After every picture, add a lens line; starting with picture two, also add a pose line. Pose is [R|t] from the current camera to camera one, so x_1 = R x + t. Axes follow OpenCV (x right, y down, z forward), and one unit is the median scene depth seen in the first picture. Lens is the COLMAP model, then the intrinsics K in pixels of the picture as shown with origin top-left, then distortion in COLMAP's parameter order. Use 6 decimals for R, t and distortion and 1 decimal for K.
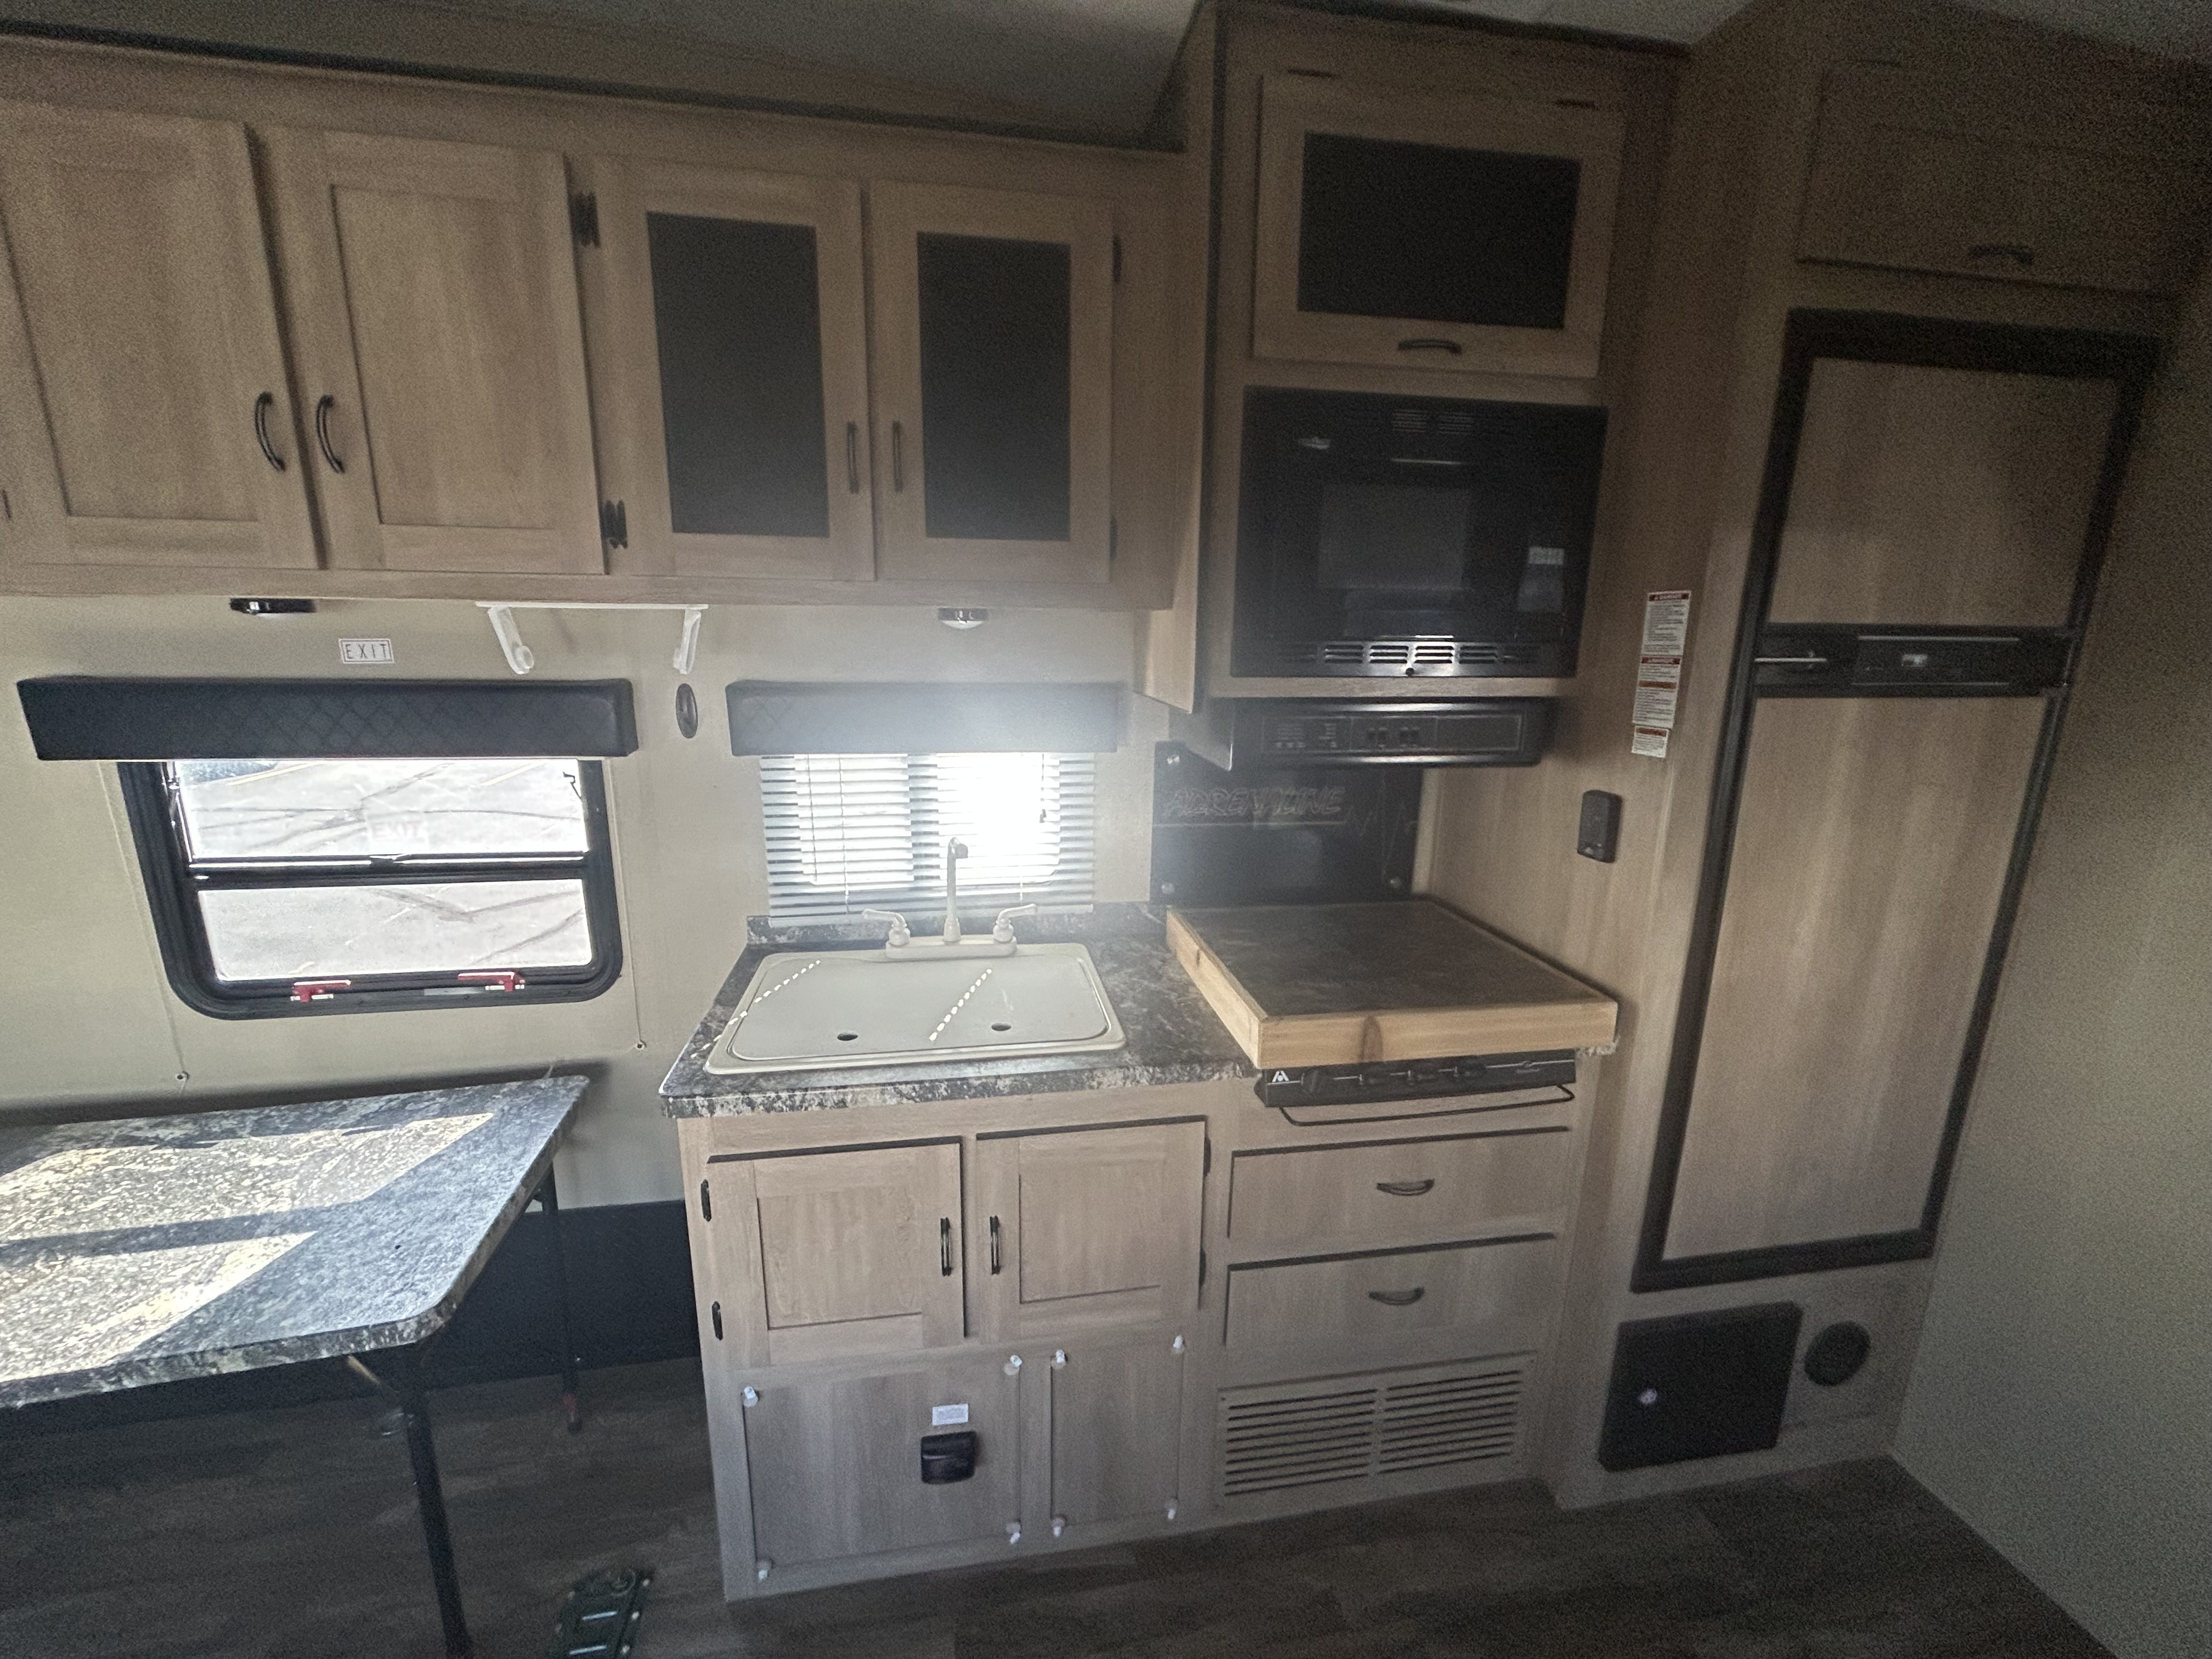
lens RADIAL K [[891.5, 0, 1111.1], [0, 891.5, 830.9], [0, 0, 1]] dist [-0.000404, 0.000002]
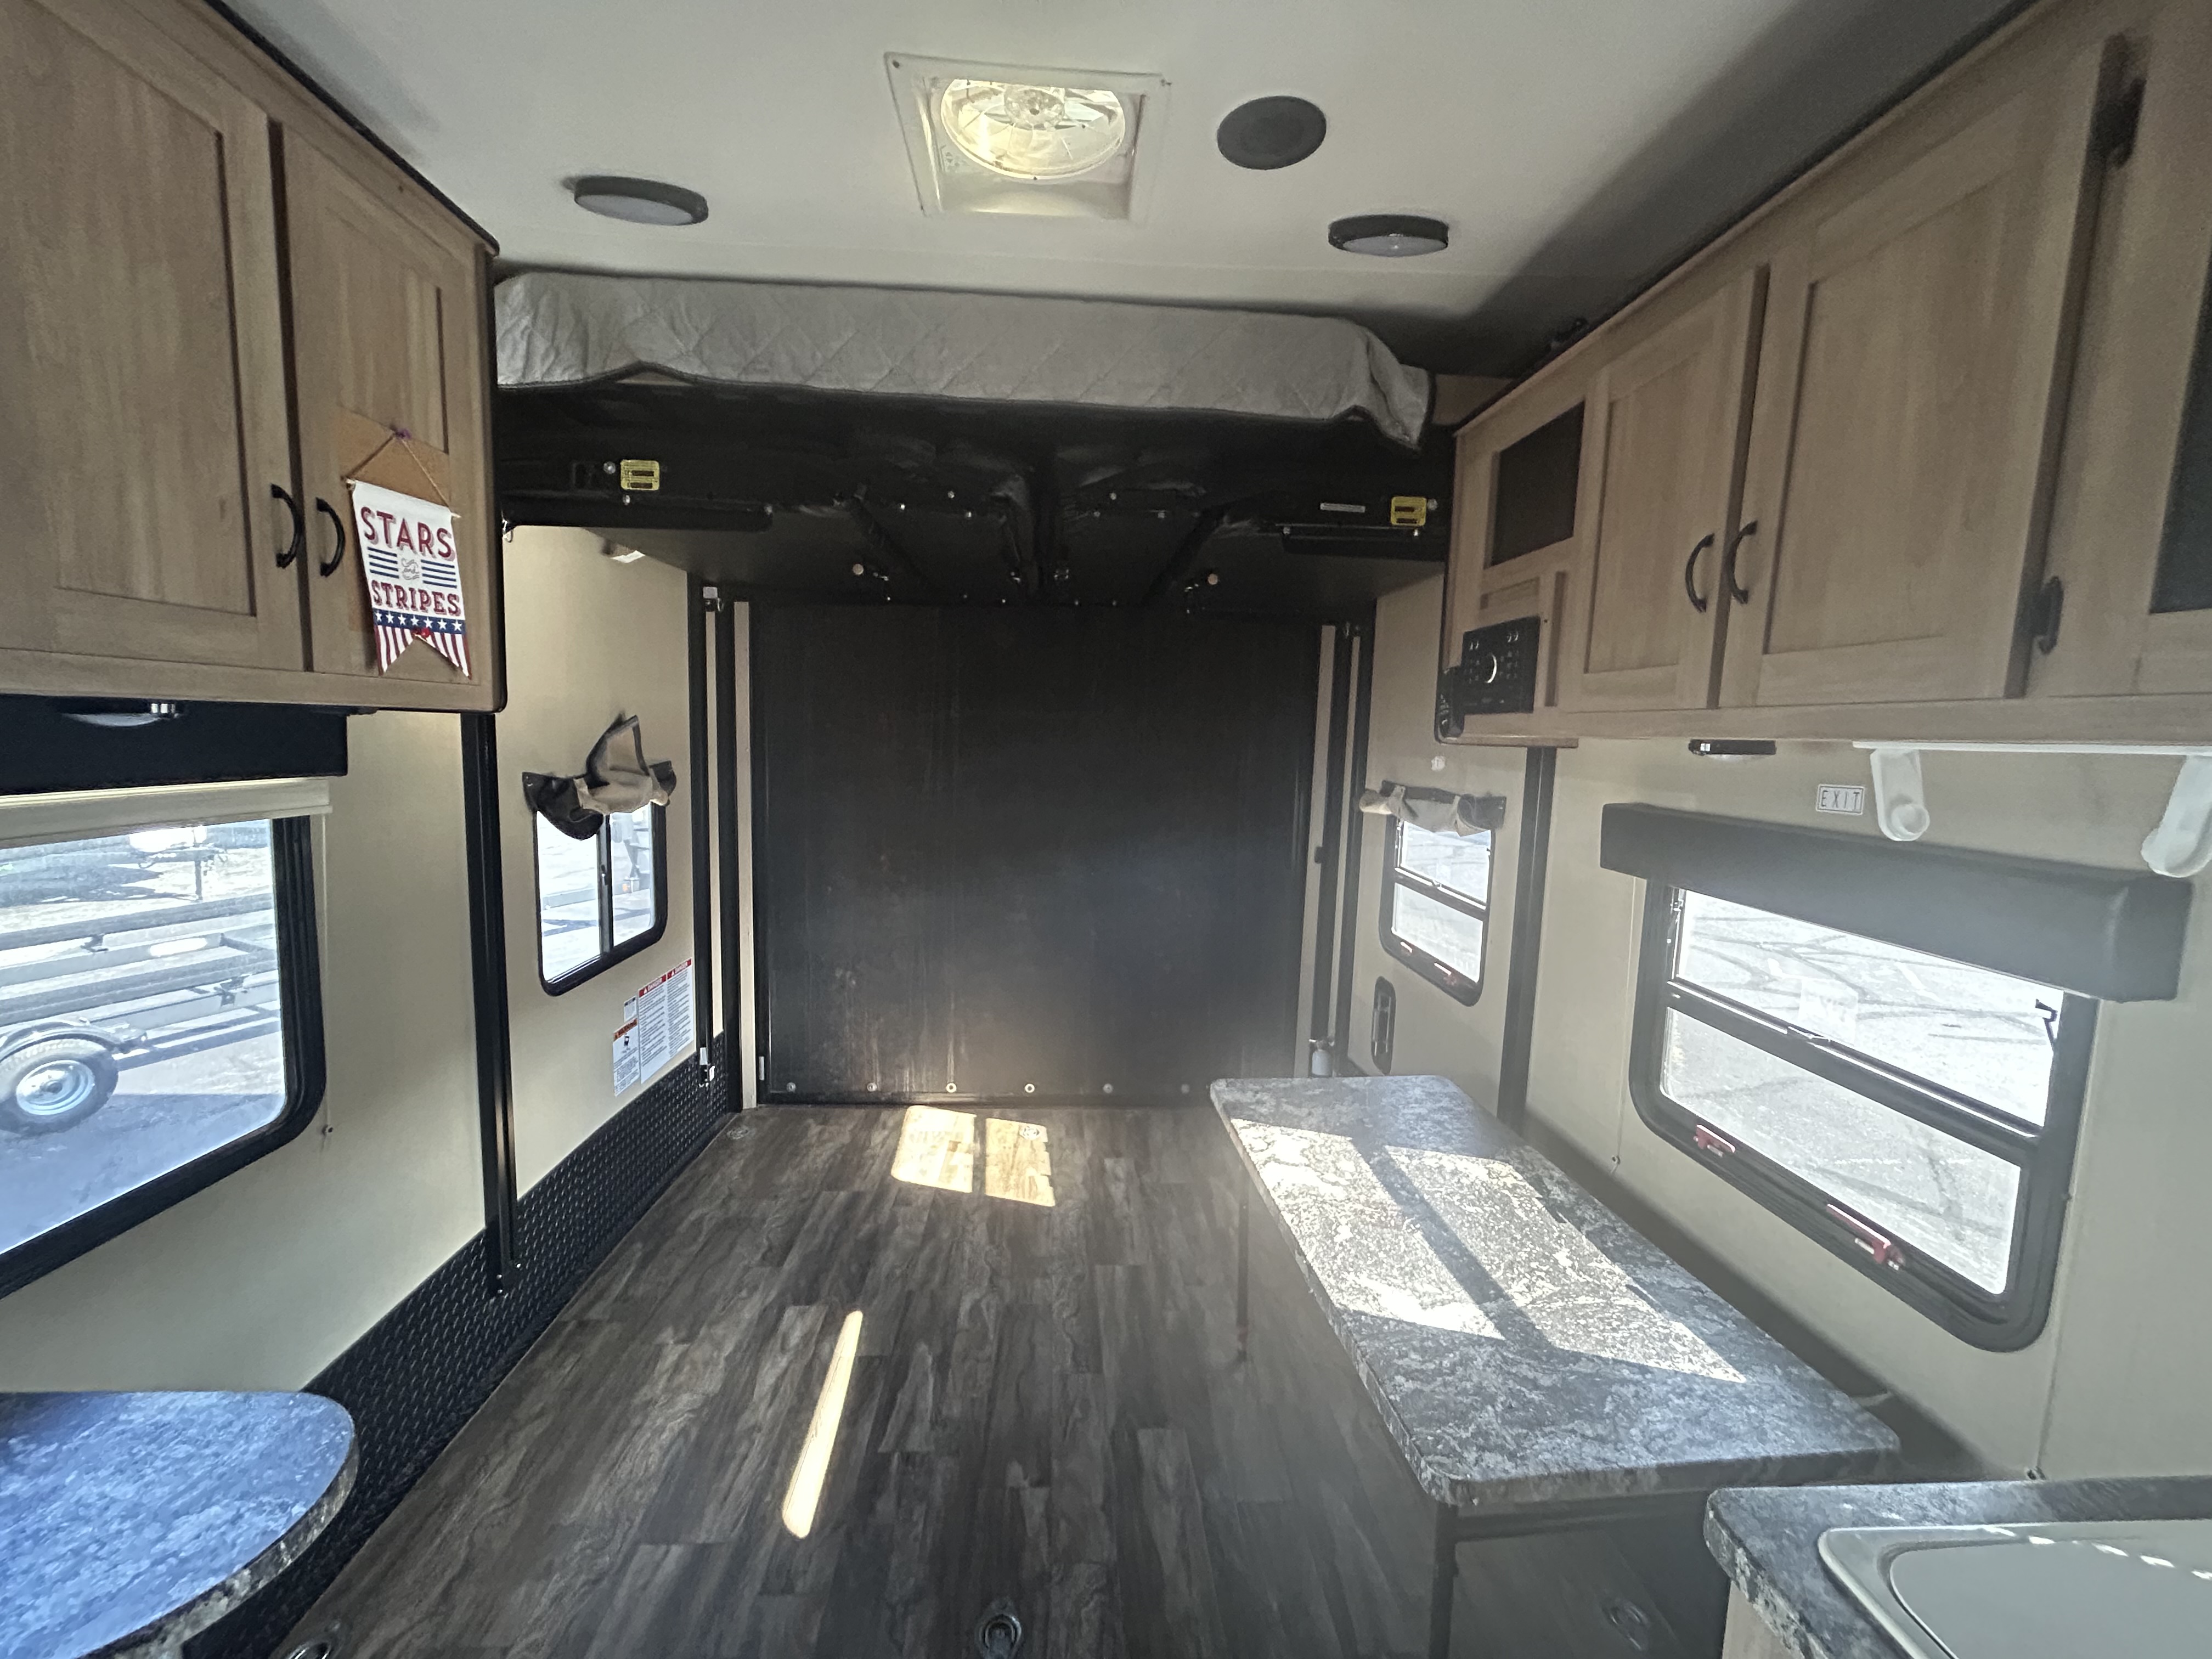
lens RADIAL K [[891.5, 0, 1104.7], [0, 891.5, 833.5], [0, 0, 1]] dist [-0.000404, 0.000002]
pose [[-0.120960, 0.096937, -0.987913, 0.102904], [-0.250900, 0.959920, 0.124910, -0.103302], [0.960426, 0.262977, -0.091791, 0.421921]]
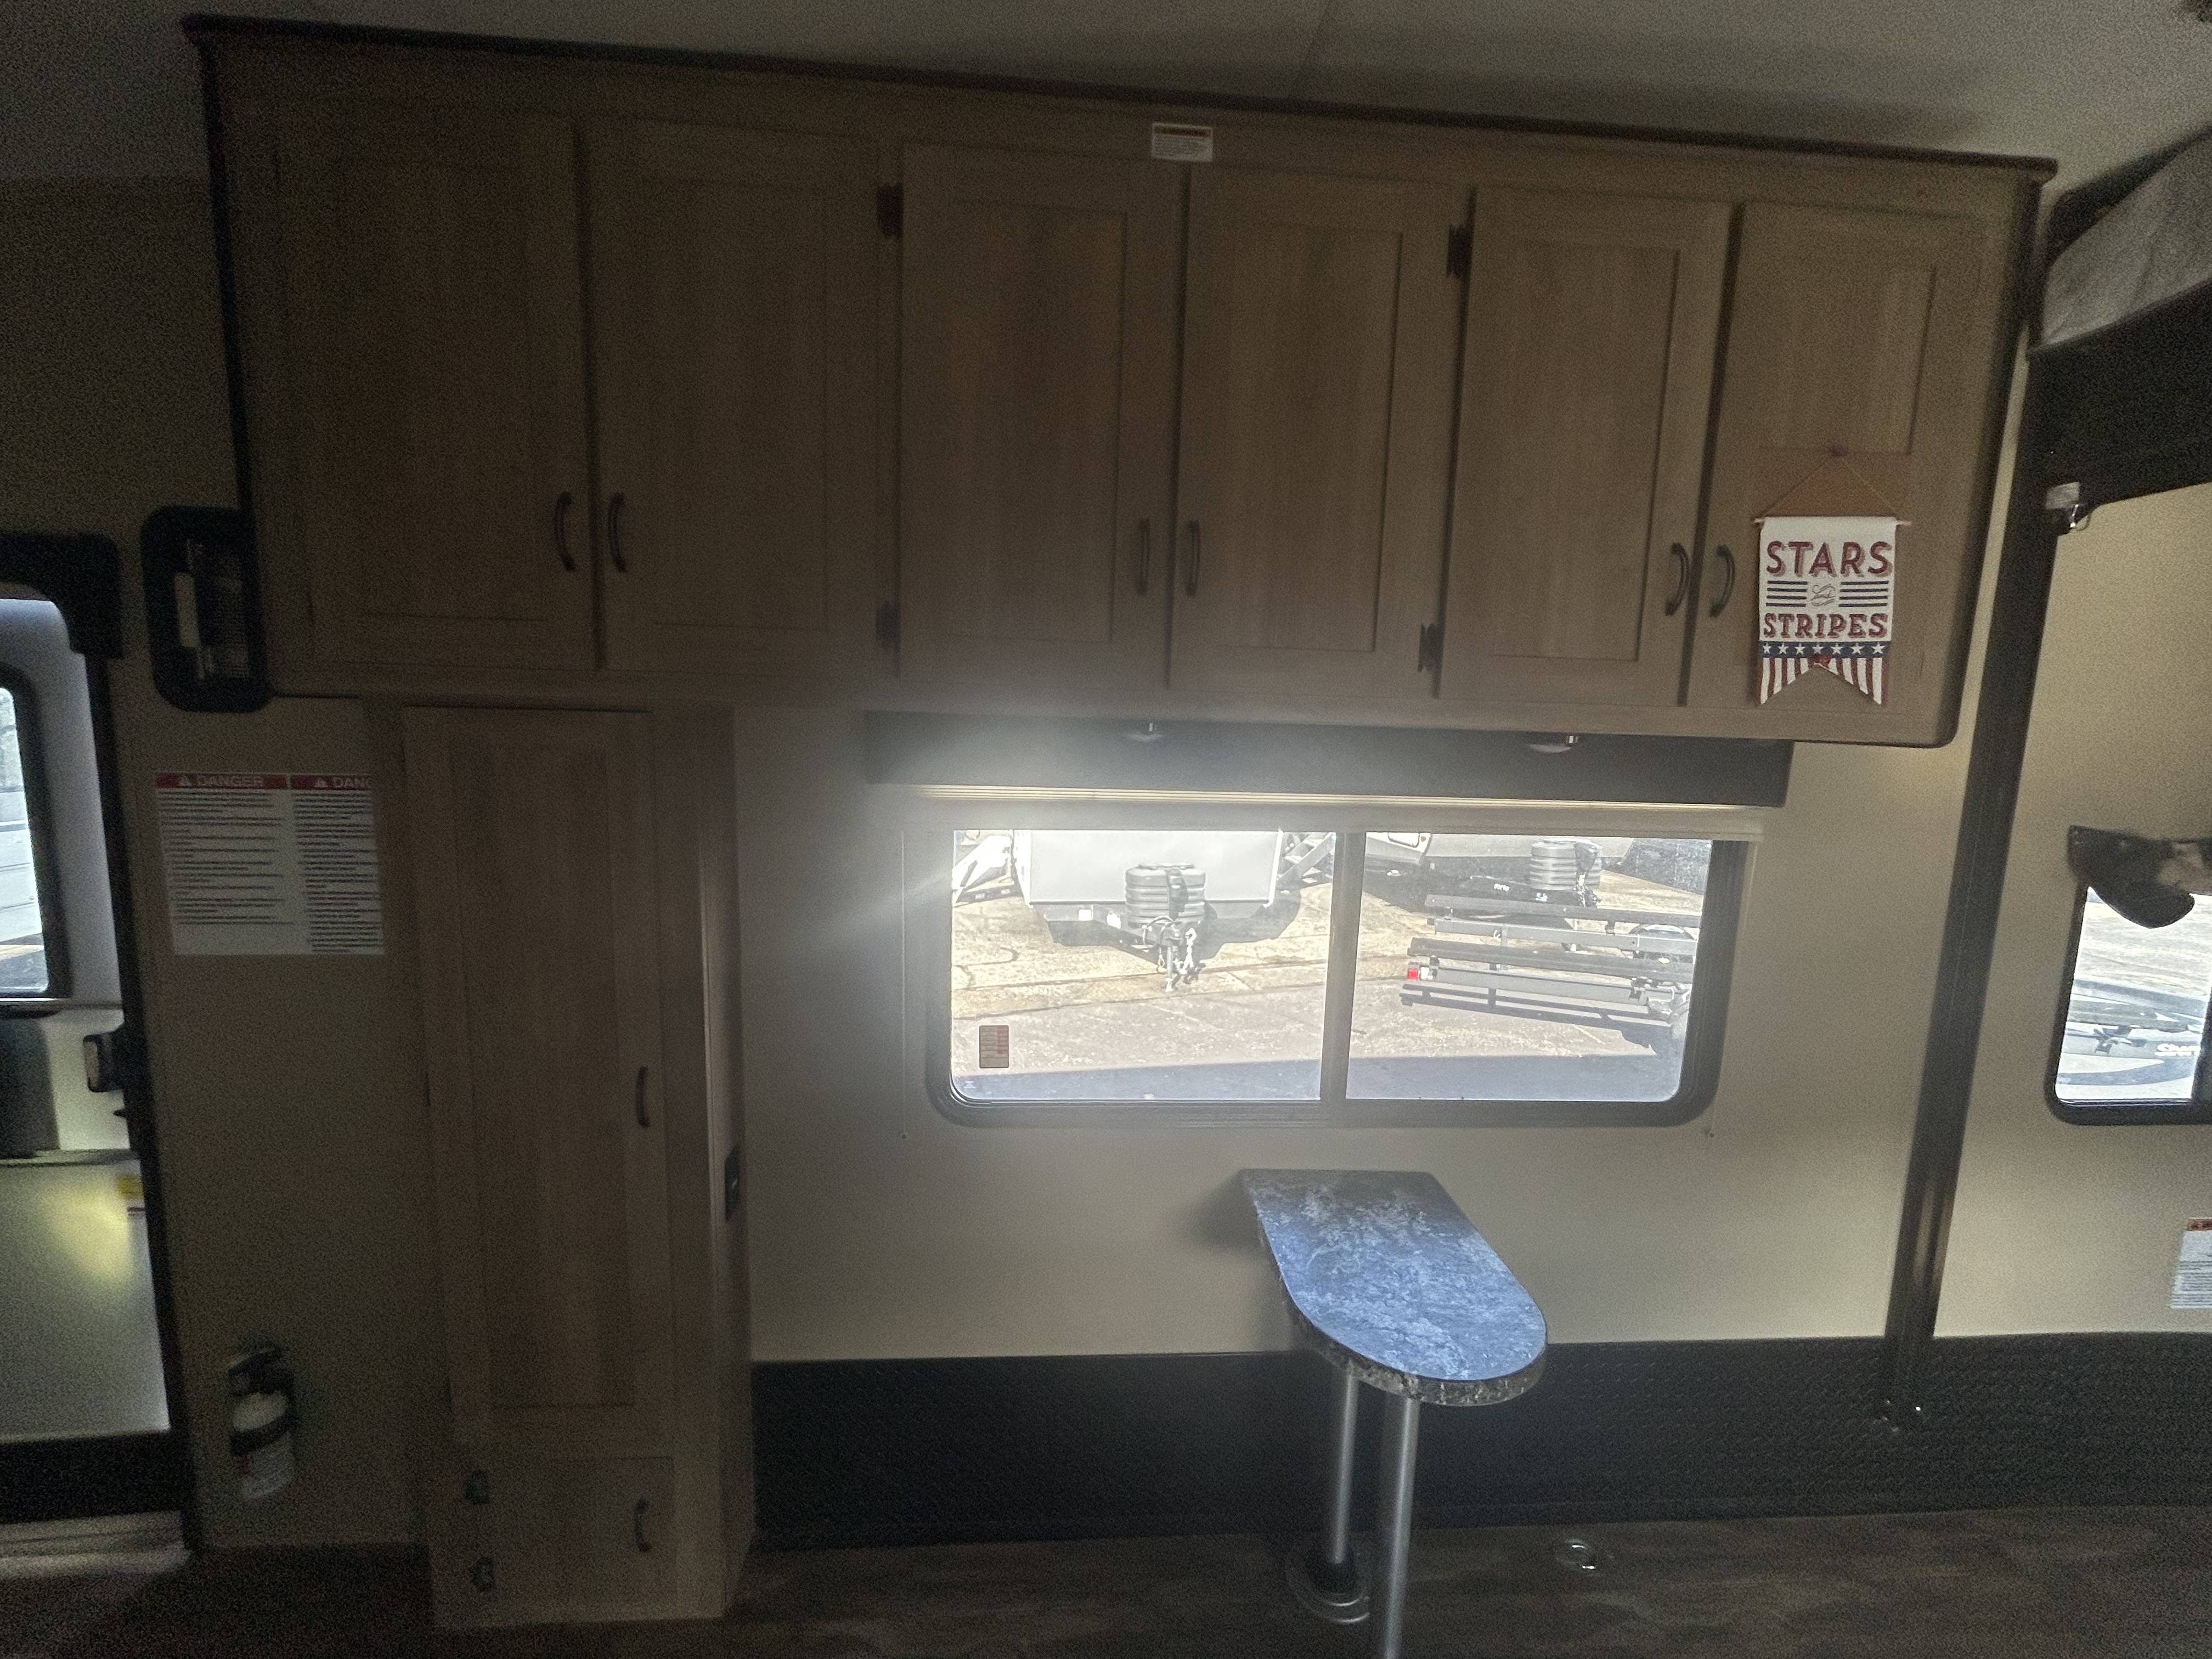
lens RADIAL K [[891.5, 0, 1105.5], [0, 891.5, 829.5], [0, 0, 1]] dist [-0.000404, 0.000002]
pose [[-0.992767, -0.057961, 0.105143, -0.125305], [-0.018518, 0.939193, 0.342891, -0.137244], [-0.118624, 0.338464, -0.933472, 0.543670]]
